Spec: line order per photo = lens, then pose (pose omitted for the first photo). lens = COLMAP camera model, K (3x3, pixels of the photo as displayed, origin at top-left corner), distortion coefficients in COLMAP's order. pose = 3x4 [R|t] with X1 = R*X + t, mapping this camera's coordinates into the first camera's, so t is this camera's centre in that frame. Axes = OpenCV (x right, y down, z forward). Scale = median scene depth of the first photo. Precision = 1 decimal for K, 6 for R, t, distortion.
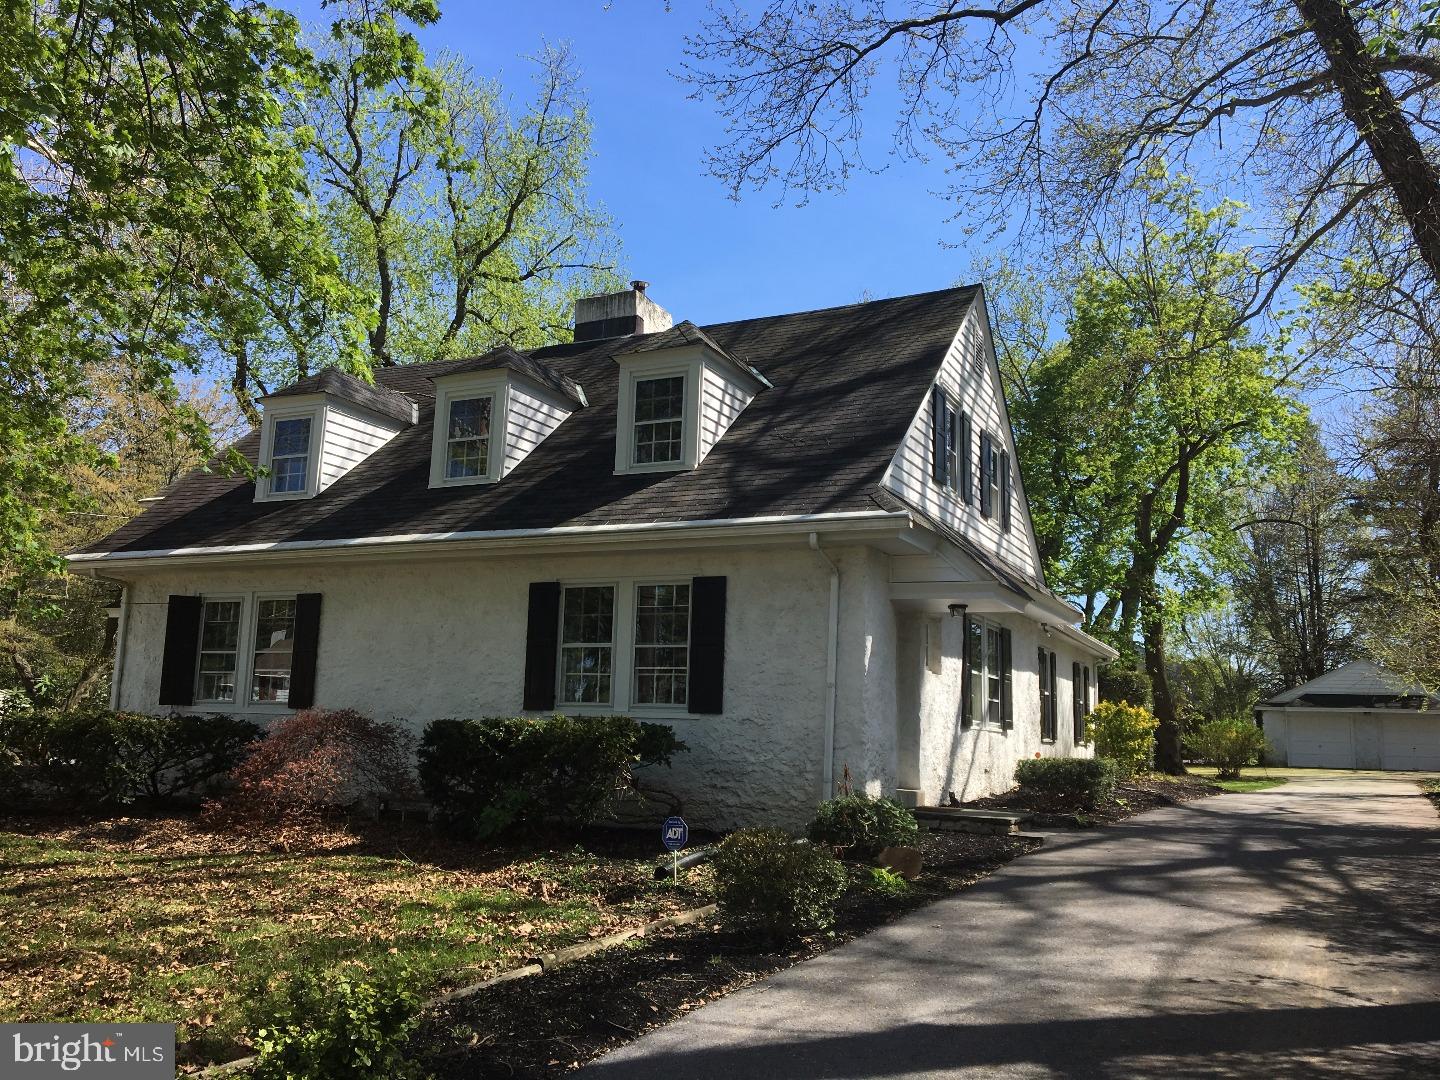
lens RADIAL K [[1184.7, 0, 717.5], [0, 1184.7, 534.2], [0, 0, 1]] dist [0.079346, -0.089060]
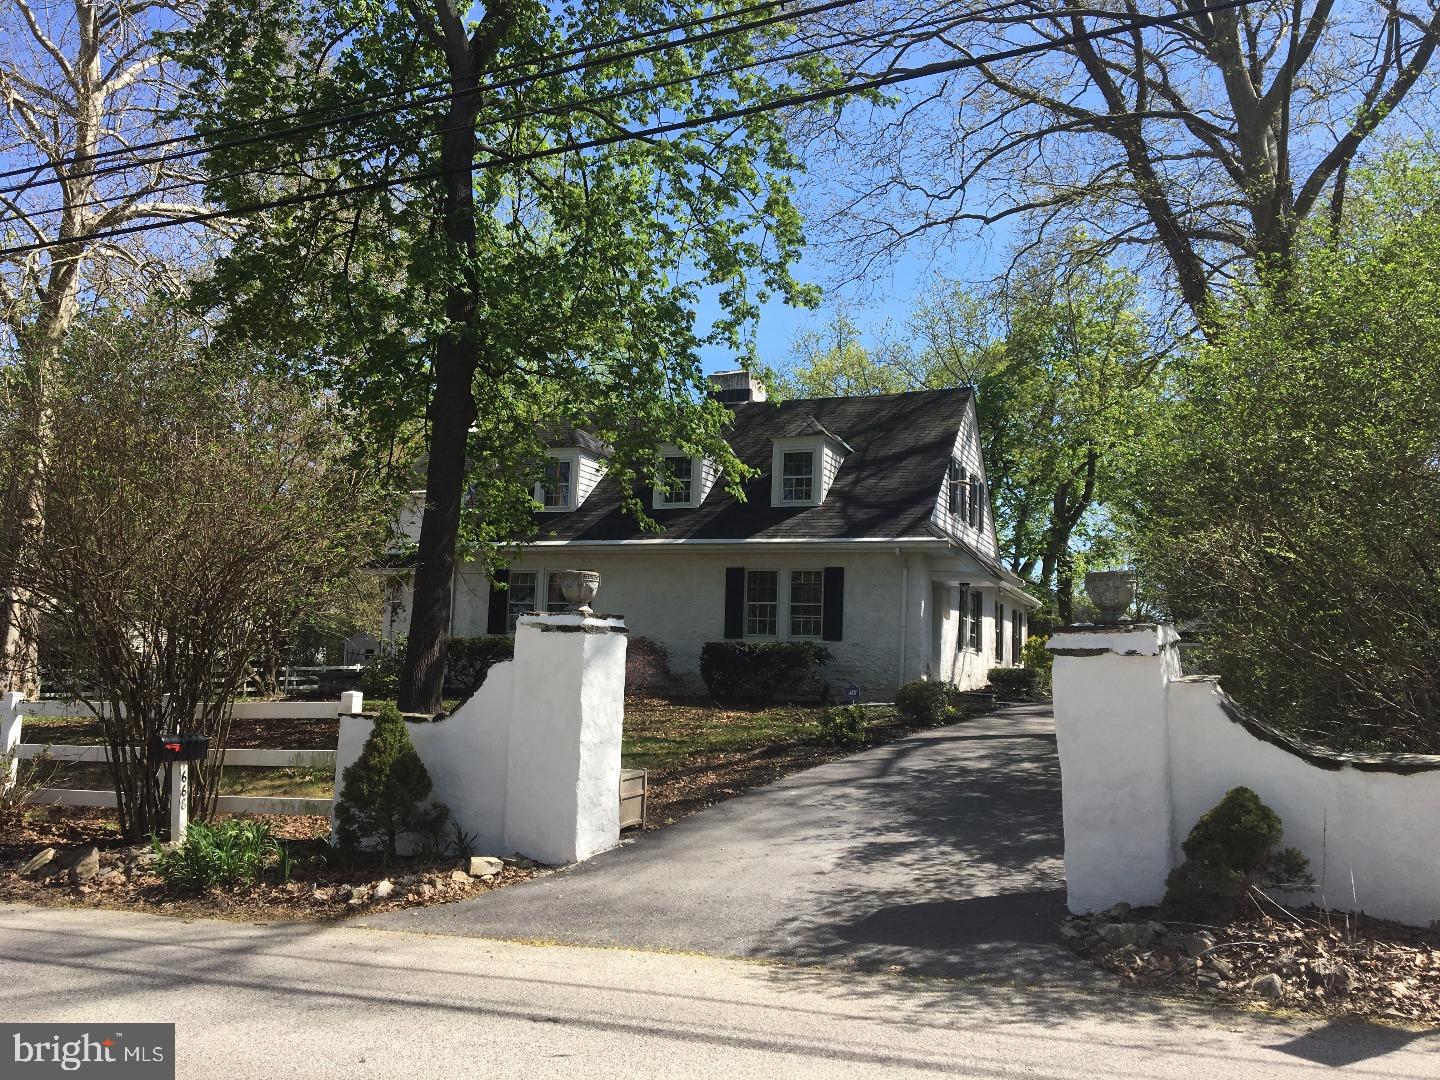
lens RADIAL K [[1219.7, 0, 720.0], [0, 1219.7, 540.0], [0, 0, 1]] dist [0.089176, -0.102345]
pose [[0.997123, 0.010705, 0.075034, -0.278163], [-0.015175, 0.998128, 0.059250, -0.099160], [-0.074260, -0.060218, 0.995419, -0.748706]]
